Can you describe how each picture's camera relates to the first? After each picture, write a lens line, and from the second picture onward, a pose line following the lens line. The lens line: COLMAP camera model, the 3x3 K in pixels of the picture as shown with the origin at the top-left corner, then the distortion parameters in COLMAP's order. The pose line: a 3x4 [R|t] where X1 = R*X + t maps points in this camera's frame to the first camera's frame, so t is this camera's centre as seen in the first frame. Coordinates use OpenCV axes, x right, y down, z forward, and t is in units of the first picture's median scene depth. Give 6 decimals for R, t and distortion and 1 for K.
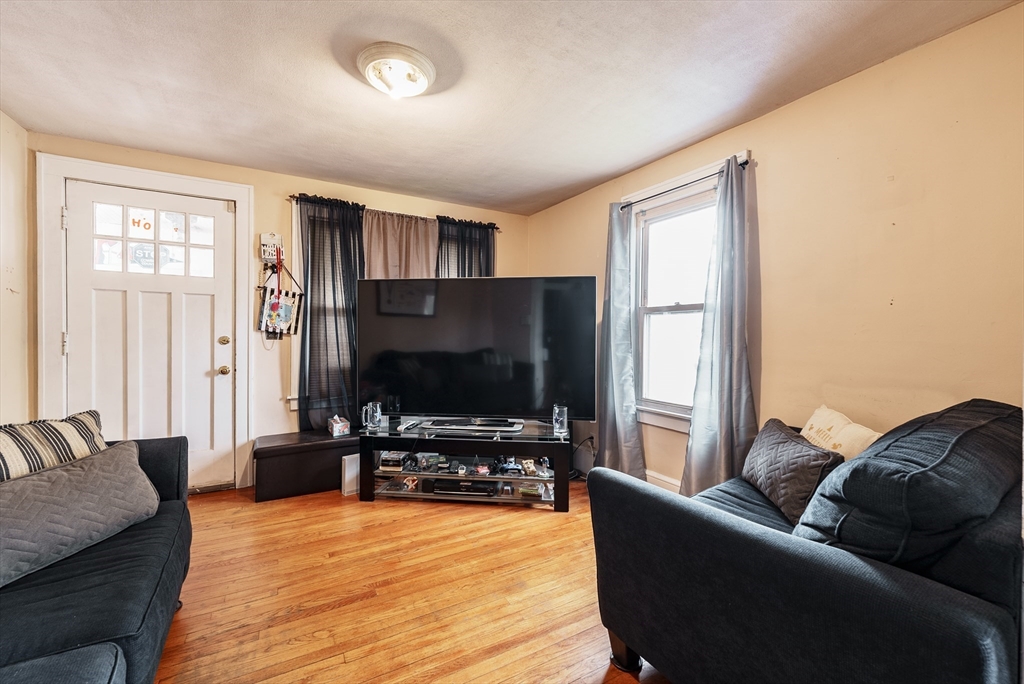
lens RADIAL K [[423.4, 0, 517.1], [0, 423.4, 342.9], [0, 0, 1]] dist [-0.001681, -0.000437]
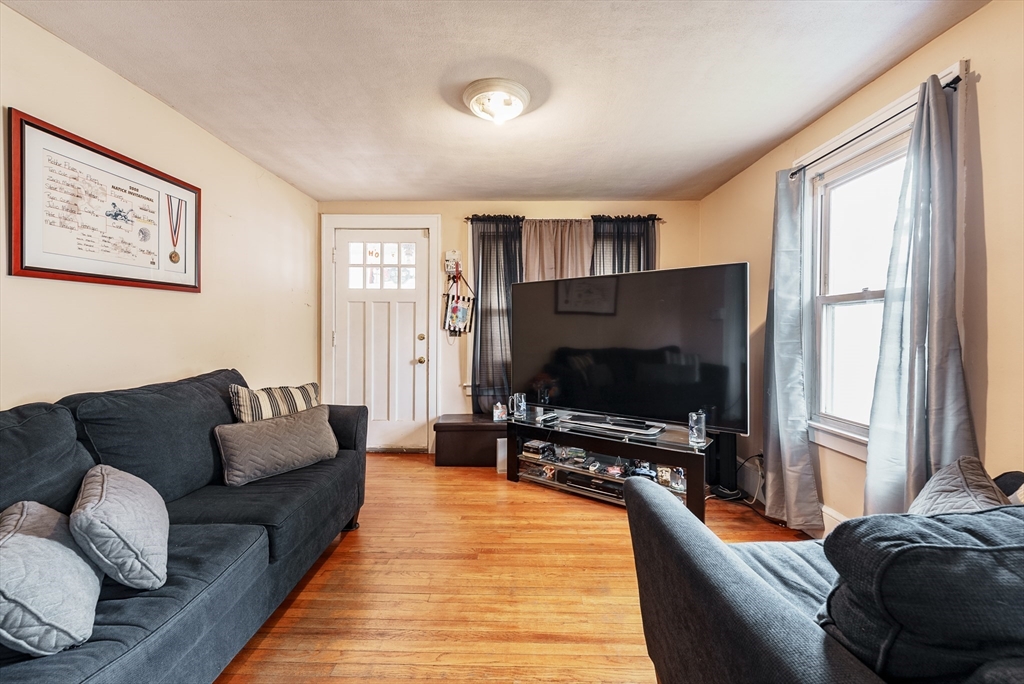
lens RADIAL K [[423.4, 0, 510.5], [0, 423.4, 335.3], [0, 0, 1]] dist [-0.001681, -0.000437]
pose [[0.855712, 0.001238, -0.517451, 0.222054], [-0.007288, 0.999927, -0.009660, -0.000585], [0.517401, 0.012037, 0.855659, 0.035920]]
